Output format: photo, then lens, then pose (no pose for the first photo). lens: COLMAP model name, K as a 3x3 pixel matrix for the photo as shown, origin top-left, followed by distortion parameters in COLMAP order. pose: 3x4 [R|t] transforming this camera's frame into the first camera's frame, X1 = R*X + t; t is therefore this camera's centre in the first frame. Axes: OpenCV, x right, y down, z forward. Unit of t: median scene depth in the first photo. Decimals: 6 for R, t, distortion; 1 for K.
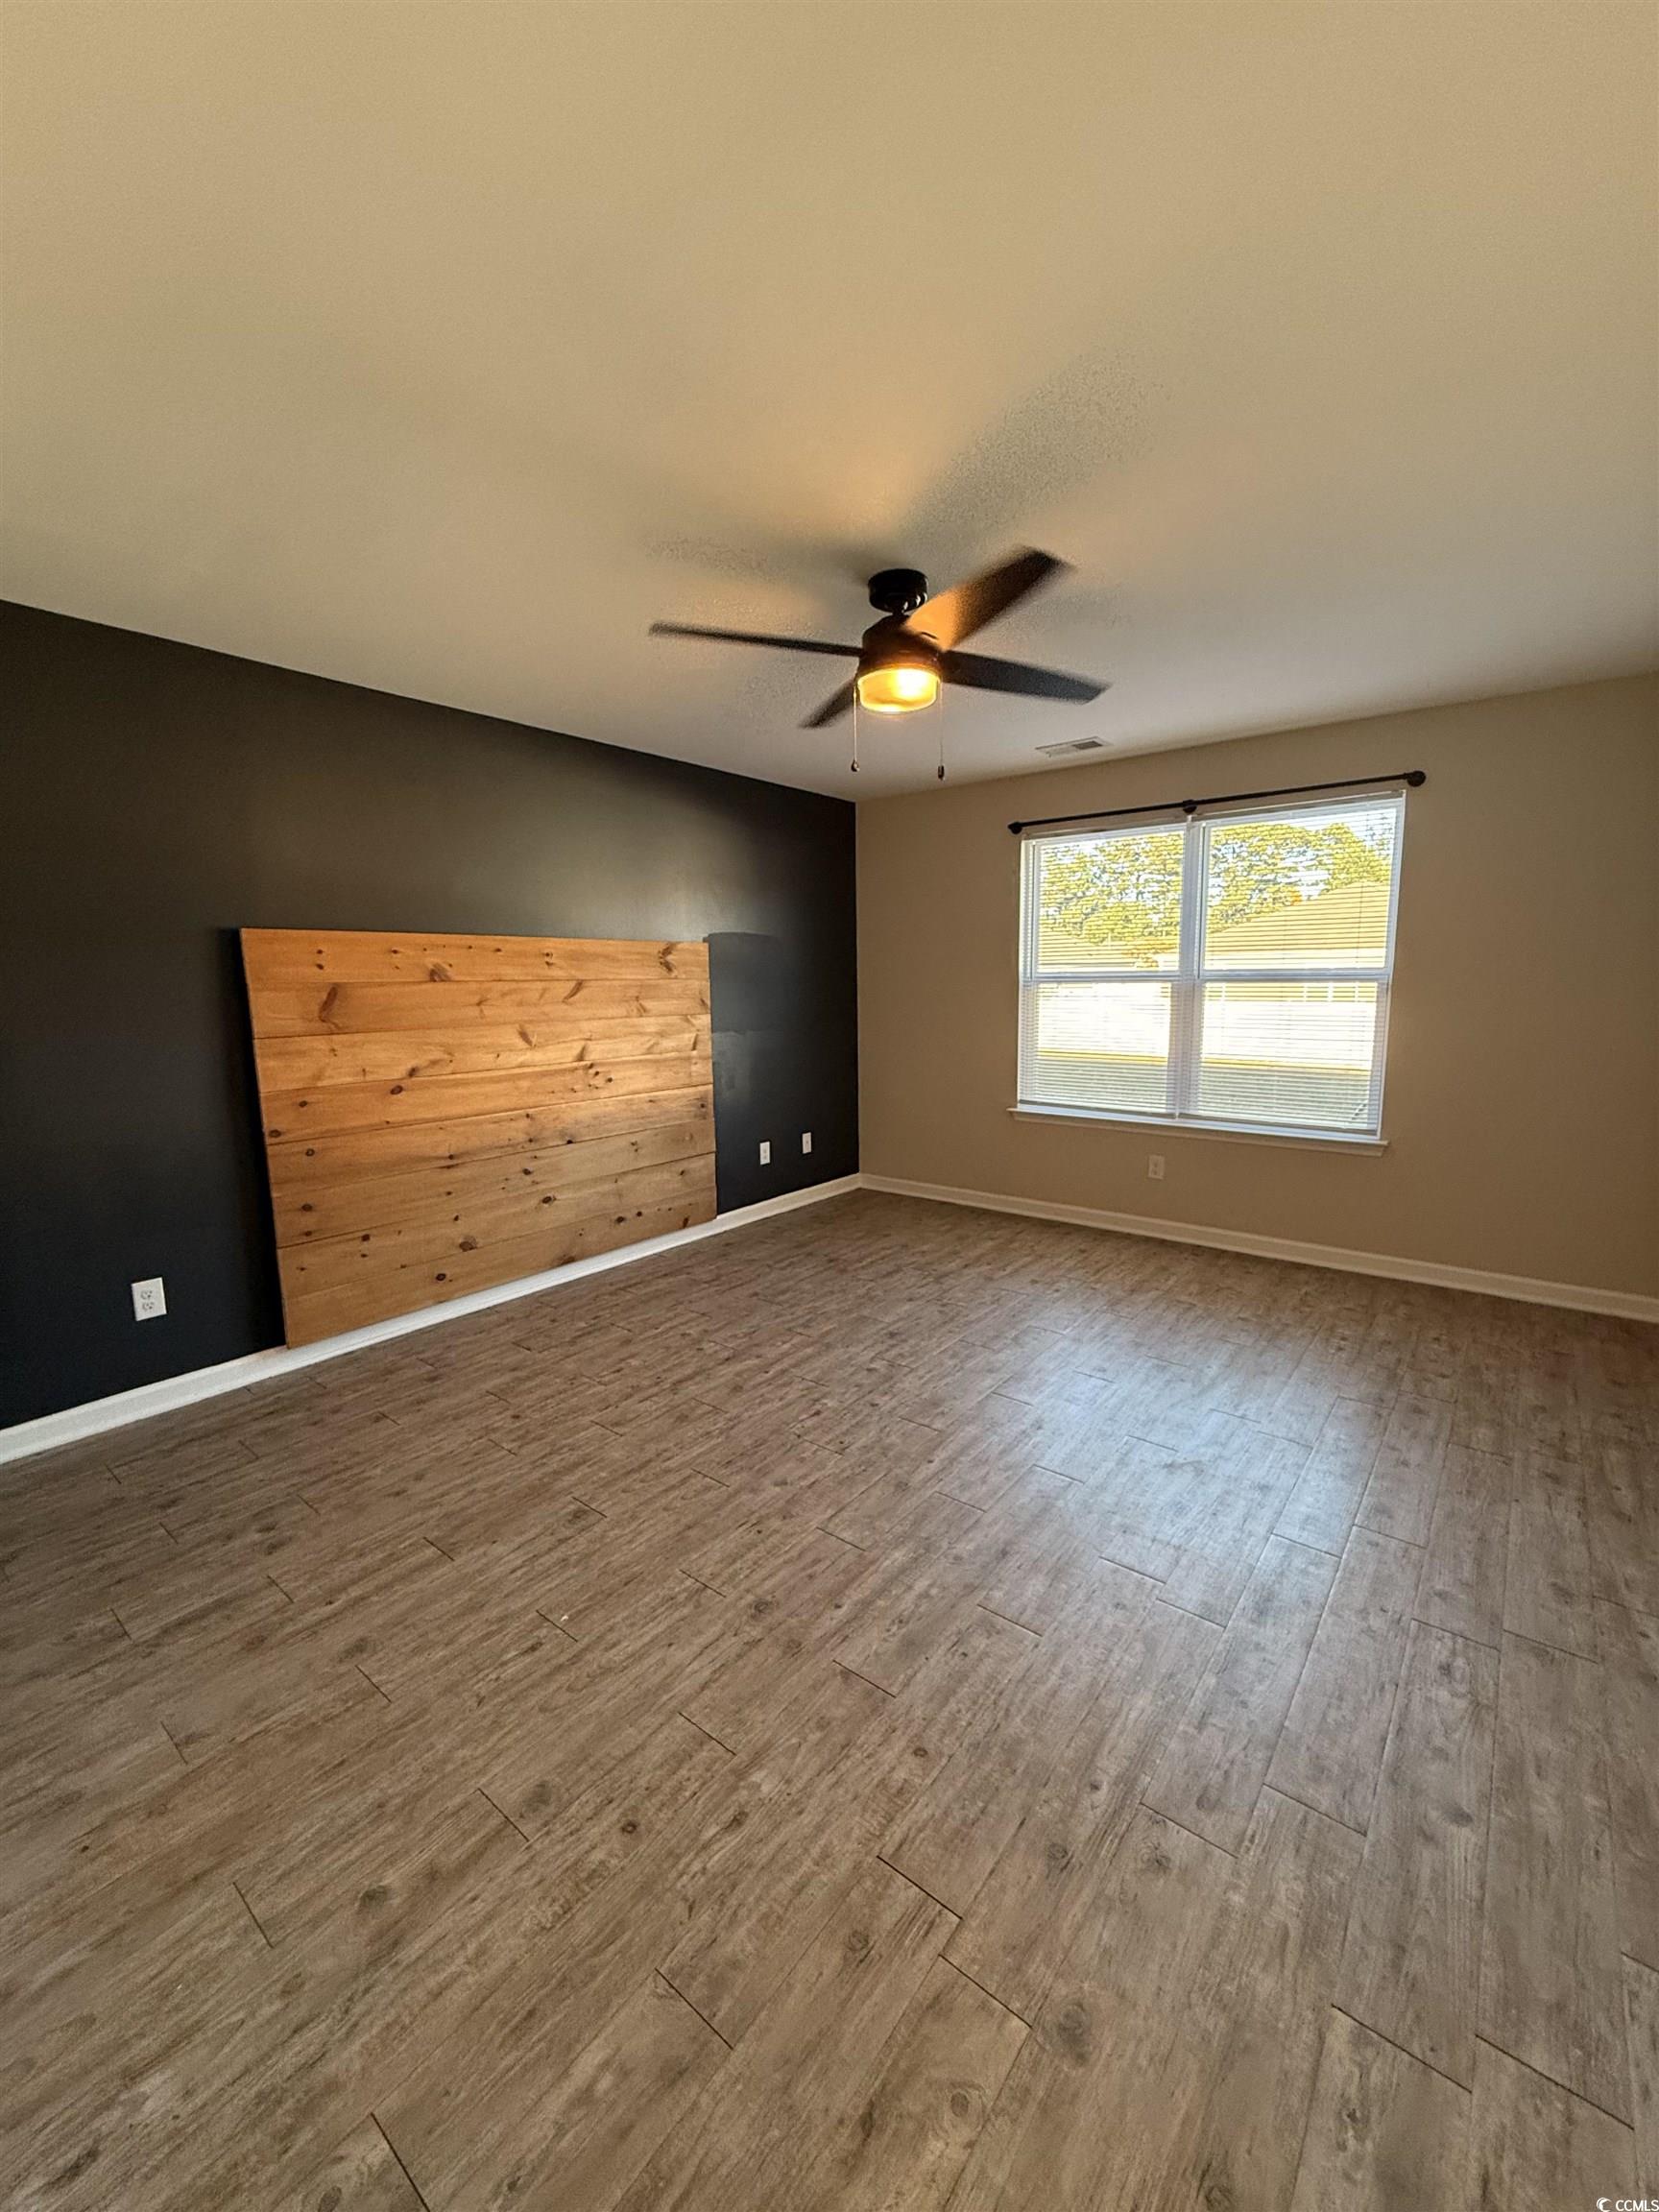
lens RADIAL K [[877.3, 0, 829.5], [0, 877.3, 1106.0], [0, 0, 1]] dist [-0.003755, 0.000141]
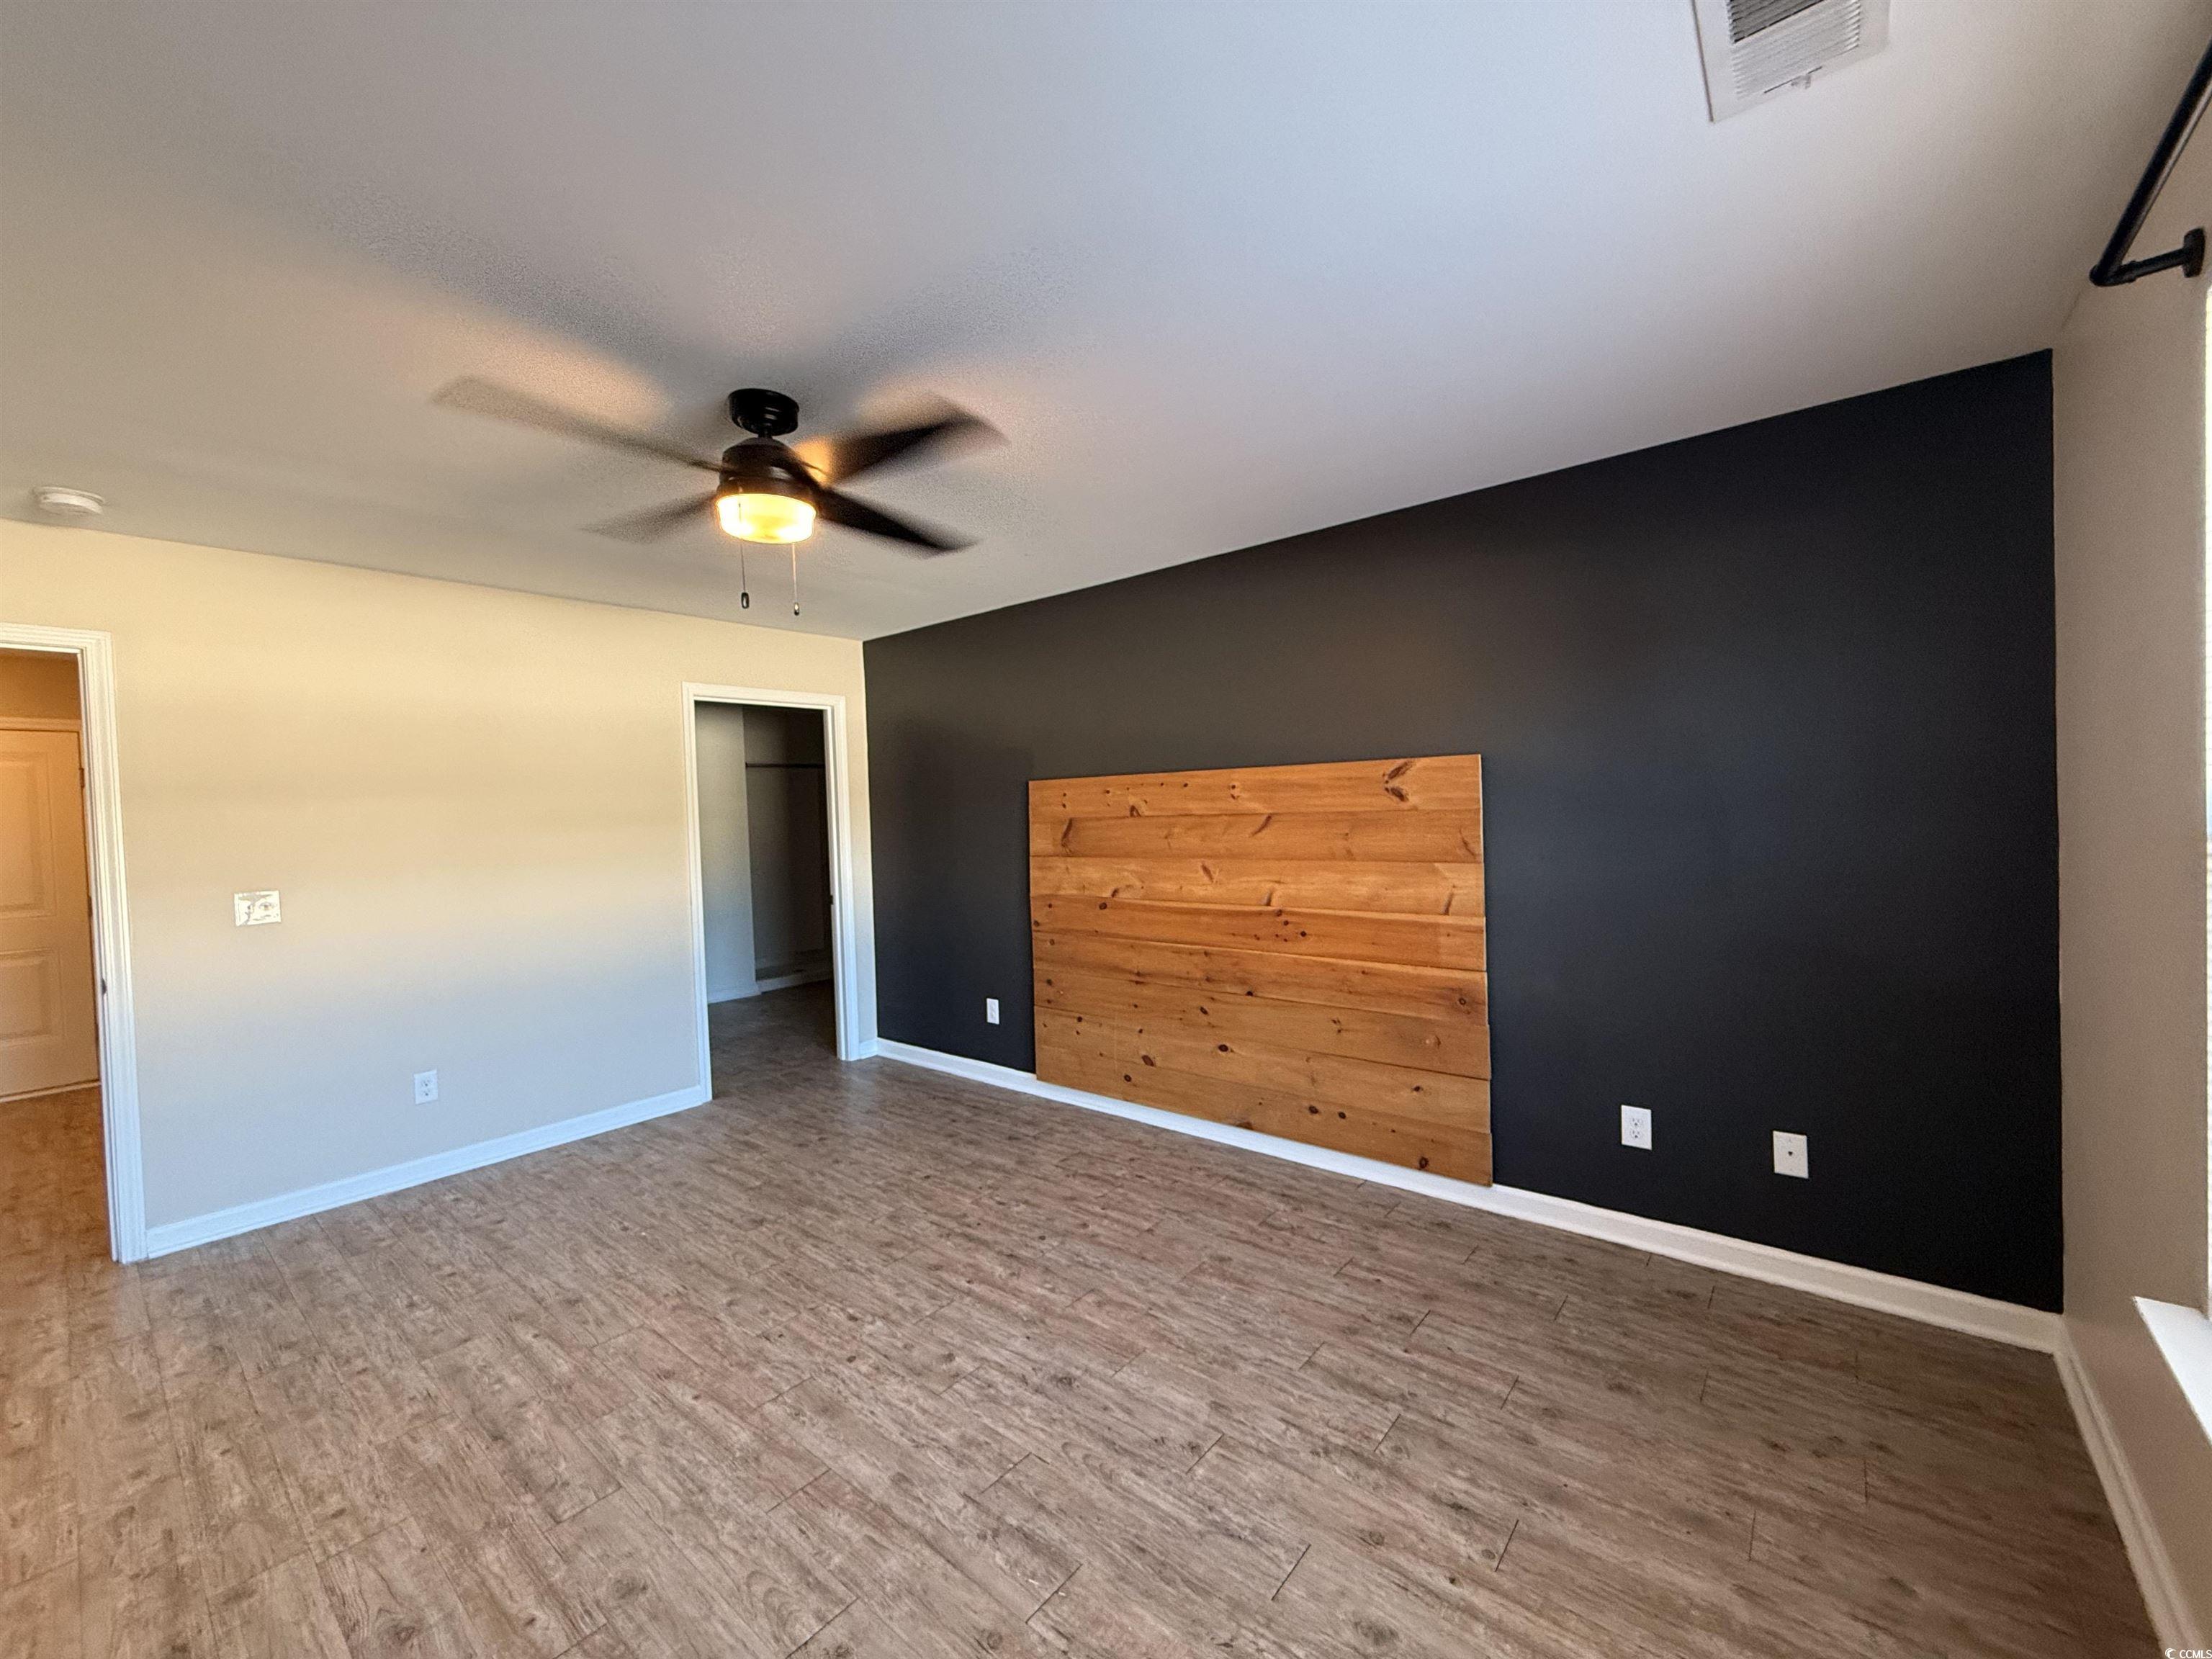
lens RADIAL K [[884.2, 0, 1098.6], [0, 884.2, 824.1], [0, 0, 1]] dist [-0.001310, 0.000120]
pose [[-0.020177, 0.032178, -0.999278, 0.714157], [-0.113736, 0.992920, 0.034270, -0.170796], [0.993306, 0.114346, -0.016374, 1.001465]]
